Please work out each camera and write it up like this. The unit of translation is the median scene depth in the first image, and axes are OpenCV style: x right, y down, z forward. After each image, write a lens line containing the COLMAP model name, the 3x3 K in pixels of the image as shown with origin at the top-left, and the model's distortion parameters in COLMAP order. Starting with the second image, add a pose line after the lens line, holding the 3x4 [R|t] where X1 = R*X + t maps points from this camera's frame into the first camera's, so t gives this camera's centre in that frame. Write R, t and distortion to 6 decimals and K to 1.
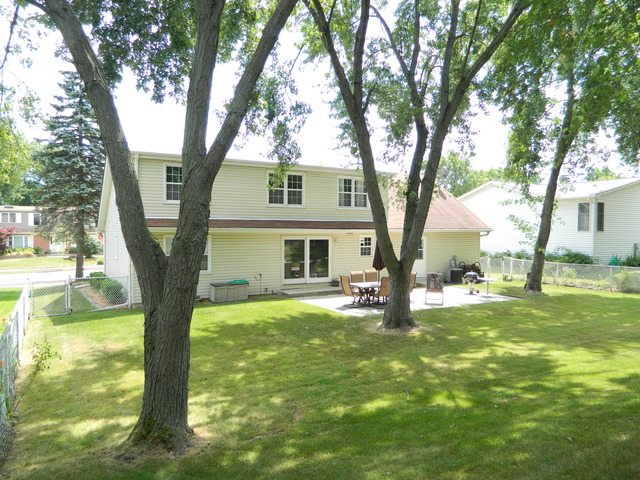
lens RADIAL K [[490.2, 0, 320.0], [0, 490.2, 240.0], [0, 0, 1]] dist [0.008032, 0.003413]
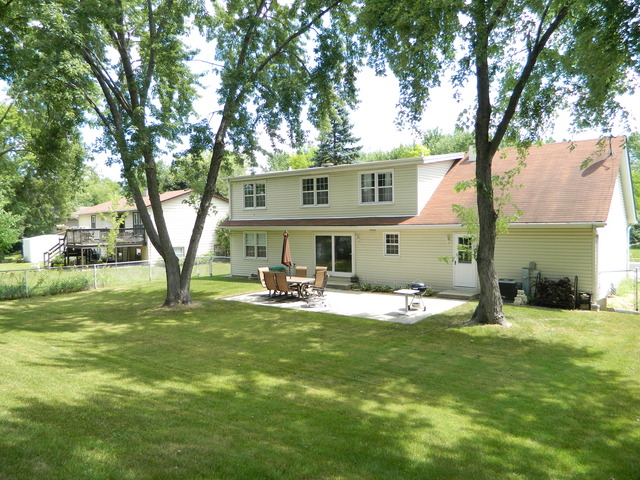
lens RADIAL K [[467.4, 0, 320.0], [0, 467.4, 240.0], [0, 0, 1]] dist [0.000261, 0.000866]
pose [[0.382027, 0.019923, -0.923936, 0.914170], [-0.008760, 0.999801, 0.017937, -0.009793], [0.924109, 0.001241, 0.382126, 0.581699]]
